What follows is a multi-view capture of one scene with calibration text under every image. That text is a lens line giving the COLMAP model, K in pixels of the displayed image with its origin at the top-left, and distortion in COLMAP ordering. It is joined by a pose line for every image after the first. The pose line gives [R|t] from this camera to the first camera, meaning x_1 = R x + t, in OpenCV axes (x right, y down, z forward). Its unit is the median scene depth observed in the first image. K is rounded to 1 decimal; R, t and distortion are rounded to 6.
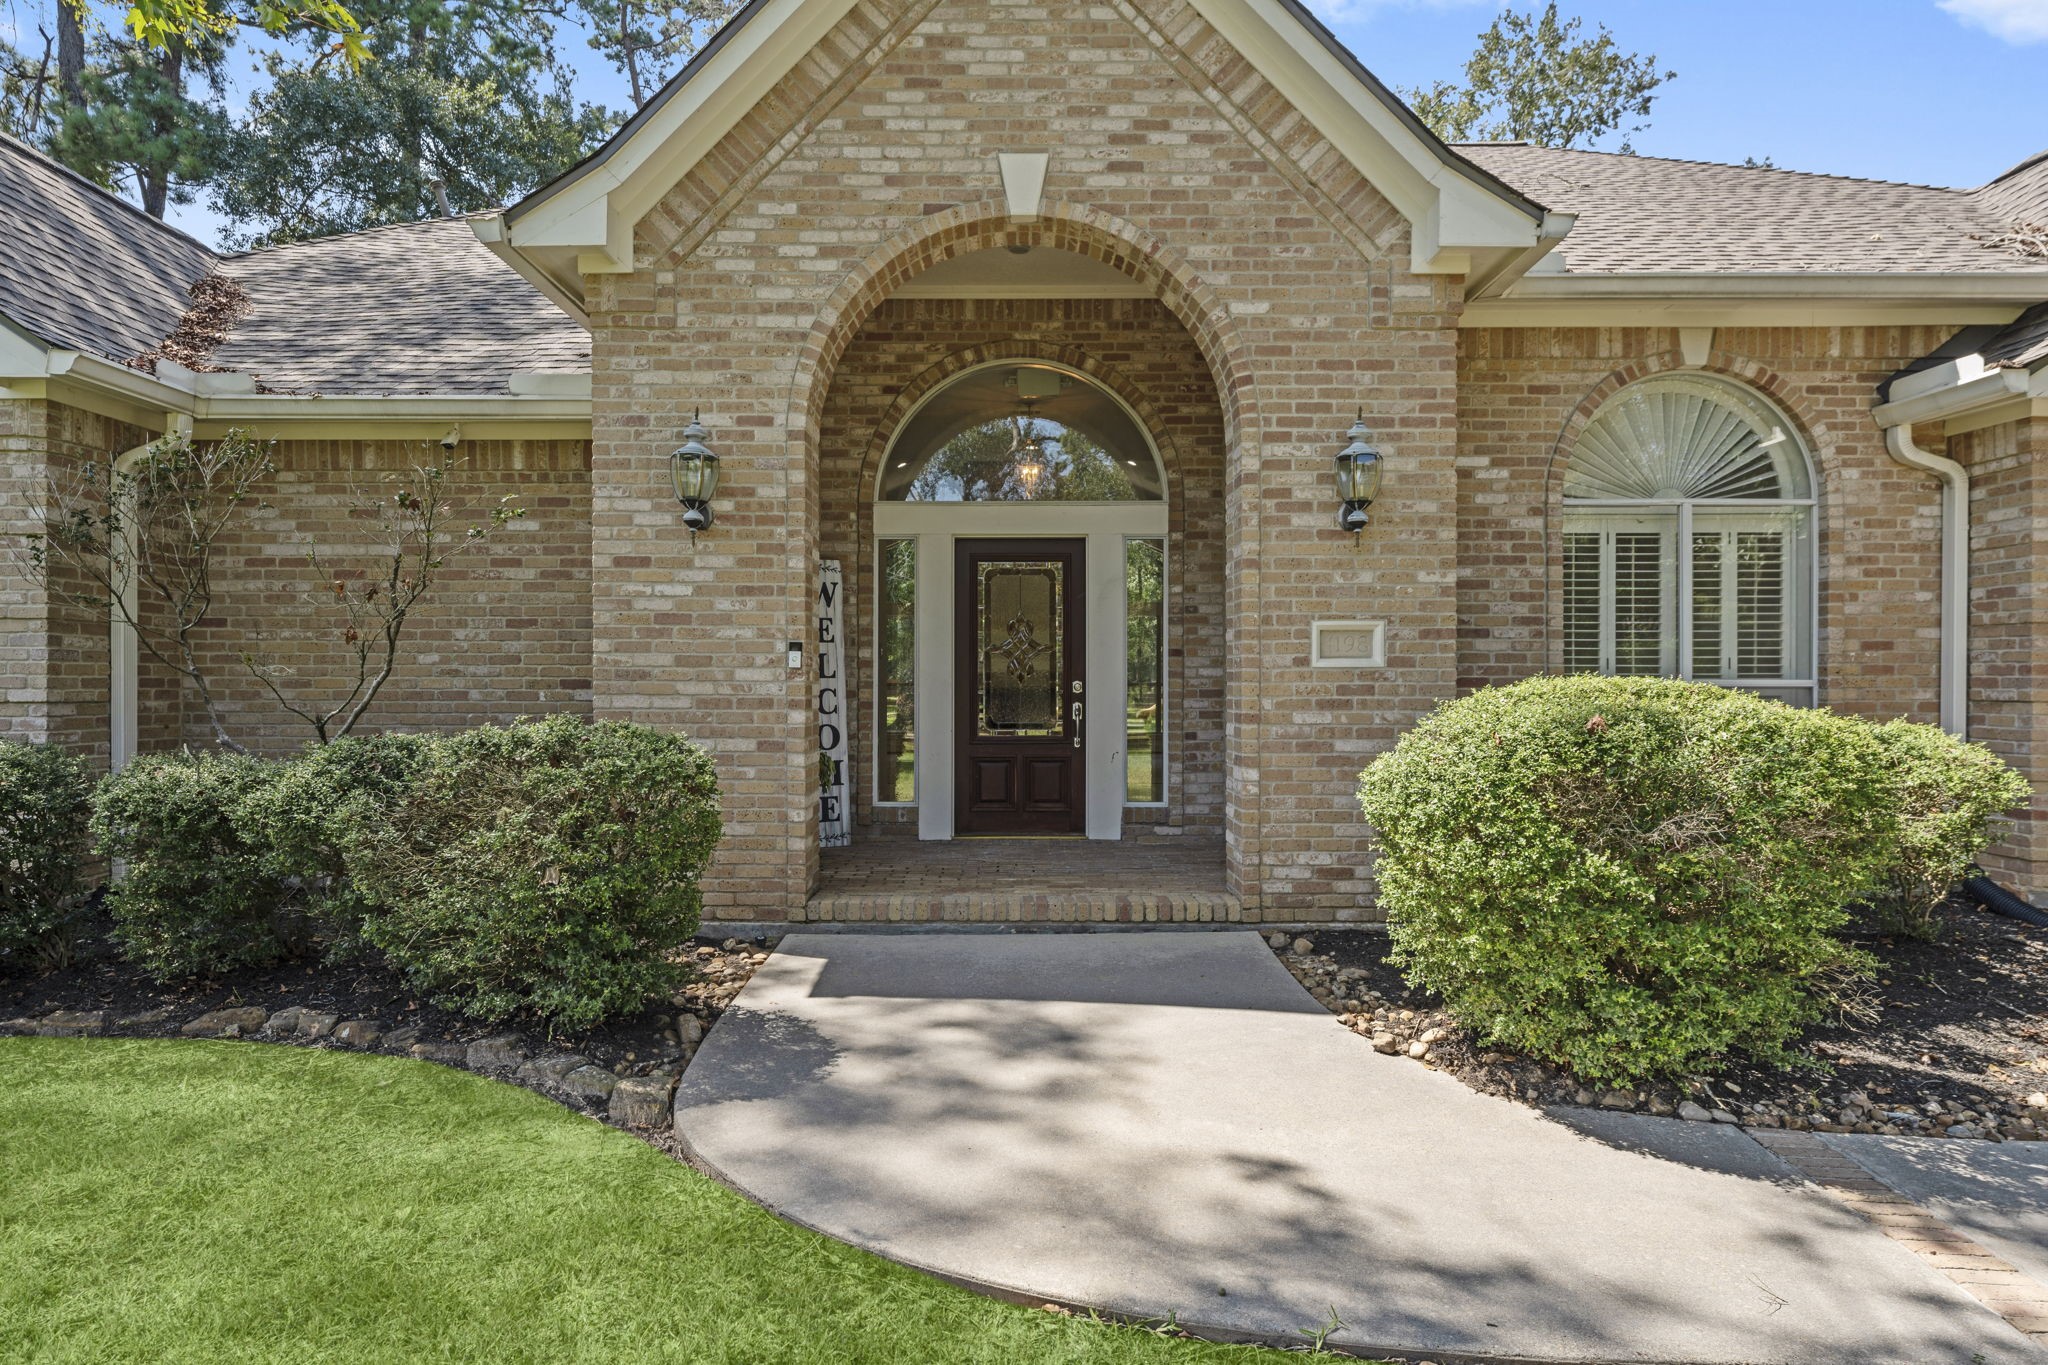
lens RADIAL K [[952.7, 0, 1037.2], [0, 952.7, 688.0], [0, 0, 1]] dist [-0.021100, 0.000260]
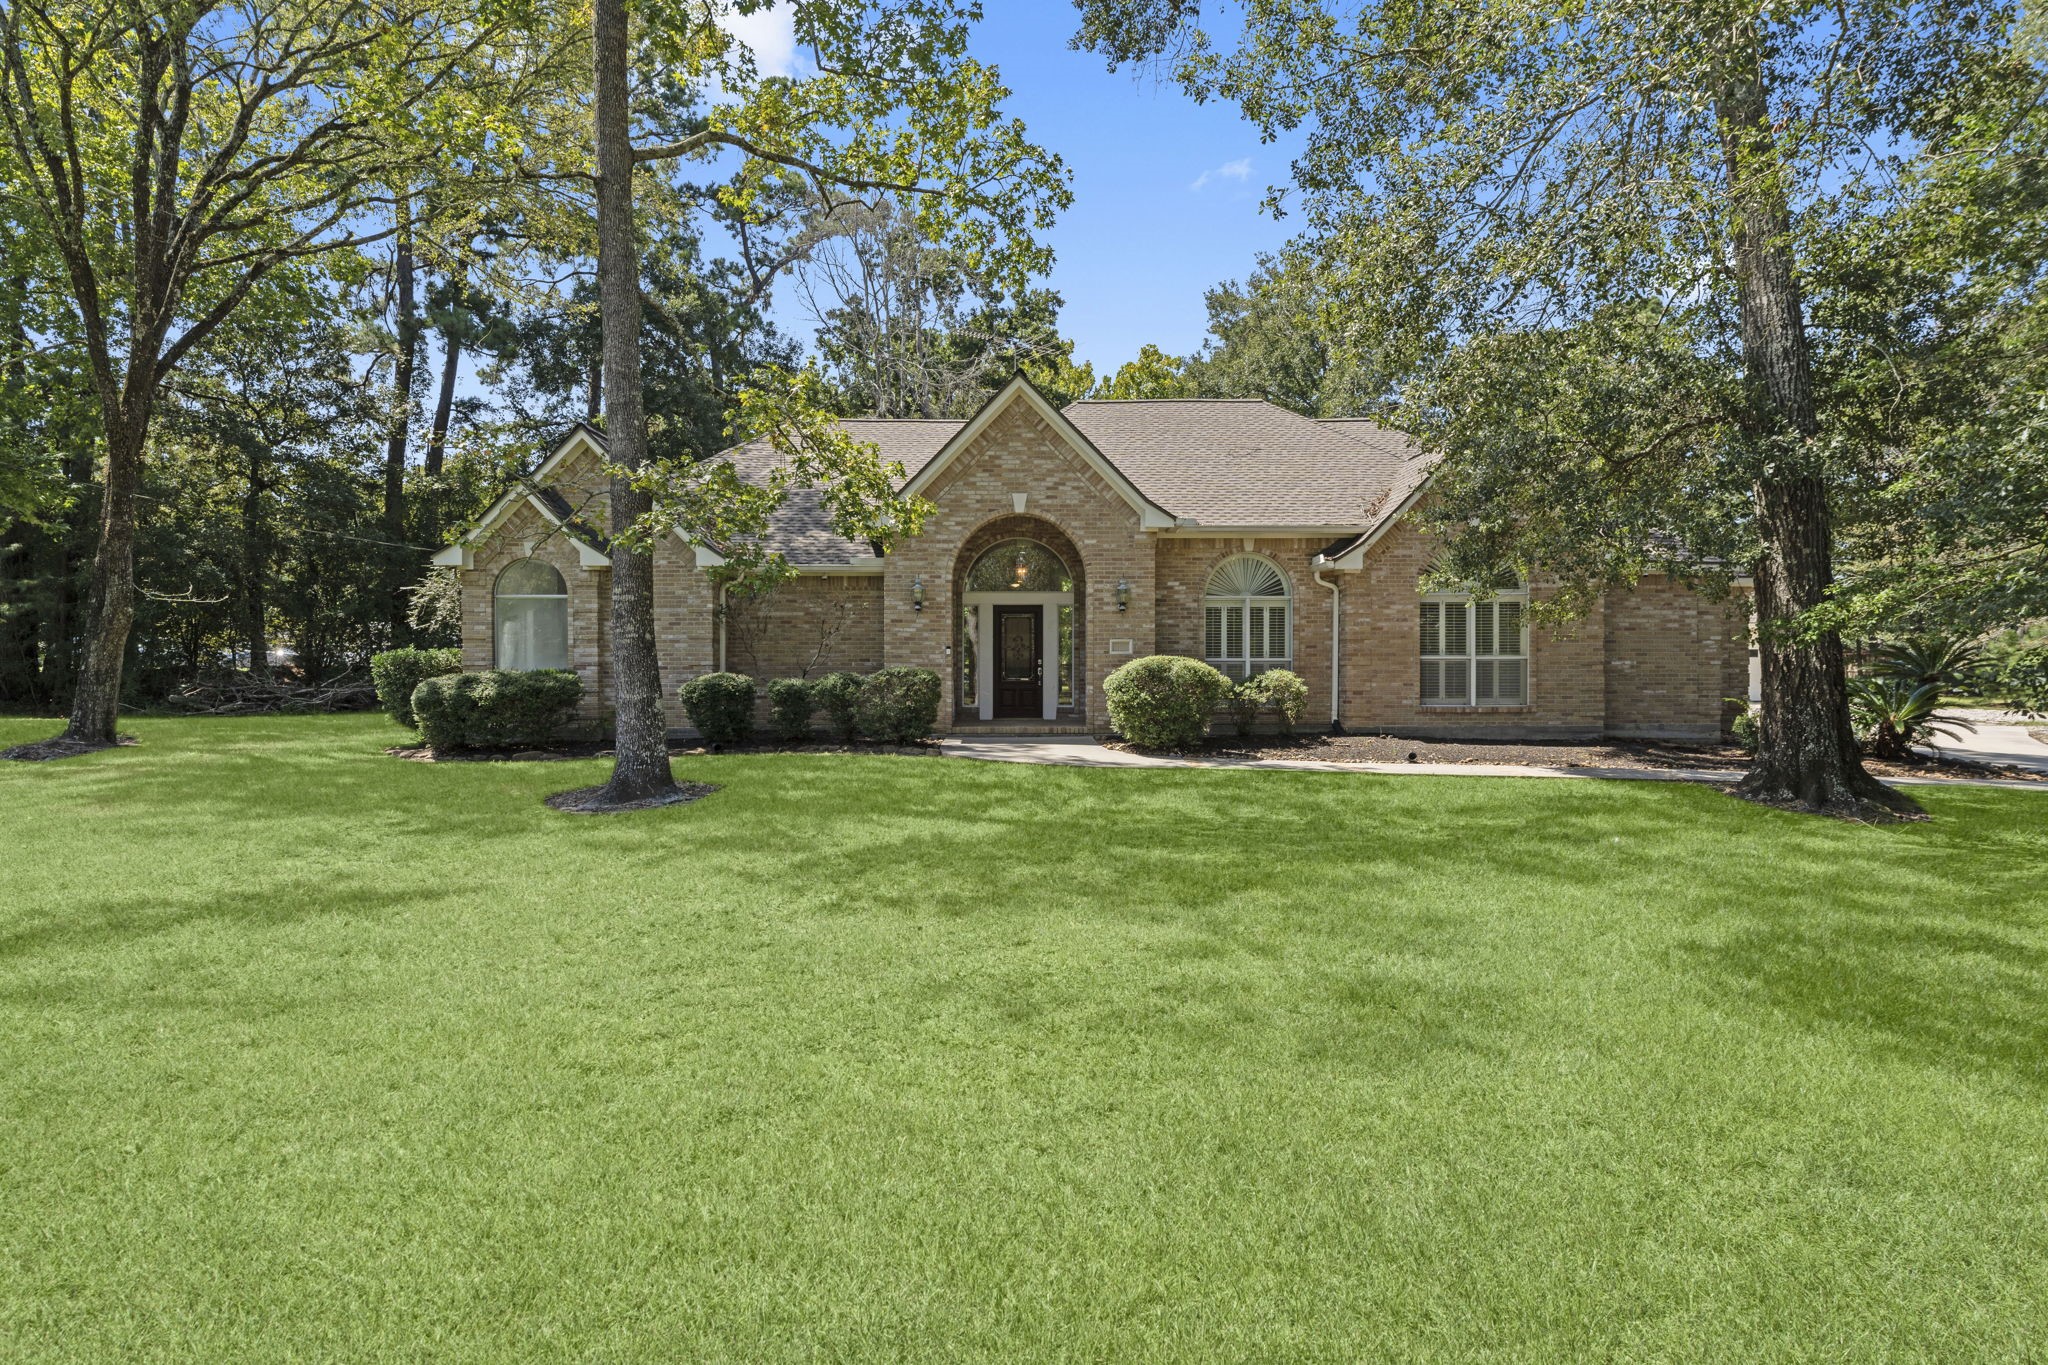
lens RADIAL K [[1098.6, 0, 1038.8], [0, 1098.6, 690.8], [0, 0, 1]] dist [-0.012097, 0.002798]
pose [[0.999981, -0.000303, 0.006087, 0.025568], [0.000243, 0.999951, 0.009937, 0.060298], [-0.006090, -0.009935, 0.999932, -2.503046]]
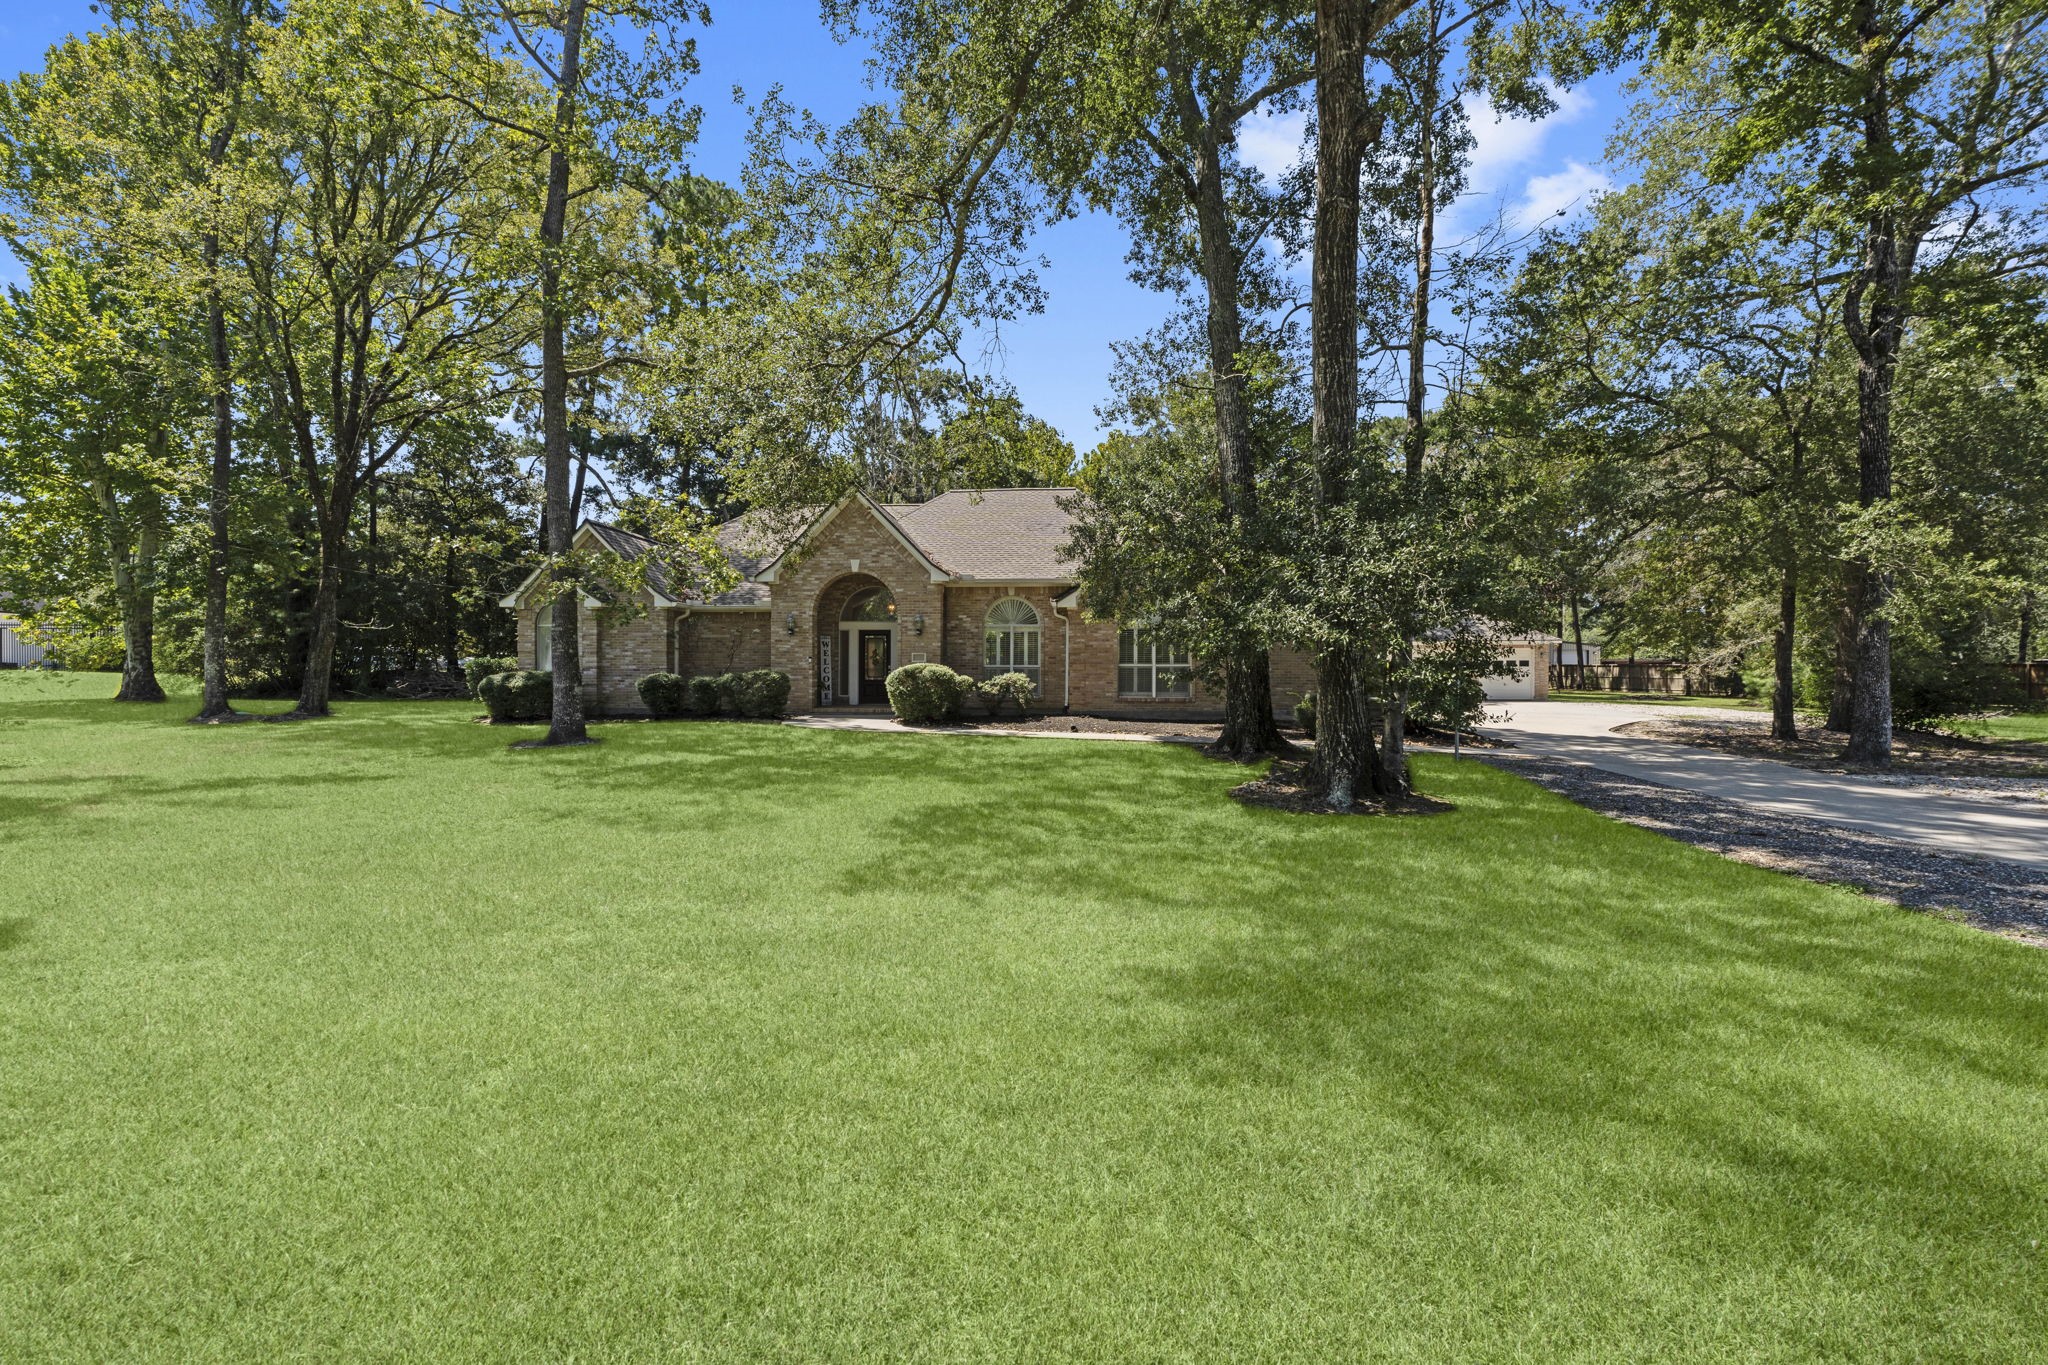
lens RADIAL K [[886.3, 0, 1024.7], [0, 886.3, 672.0], [0, 0, 1]] dist [0.009639, -0.000395]
pose [[0.995064, 0.004271, -0.099141, 1.240063], [-0.005617, 0.999896, -0.013298, 0.081684], [0.099074, 0.013789, 0.994985, -3.292844]]
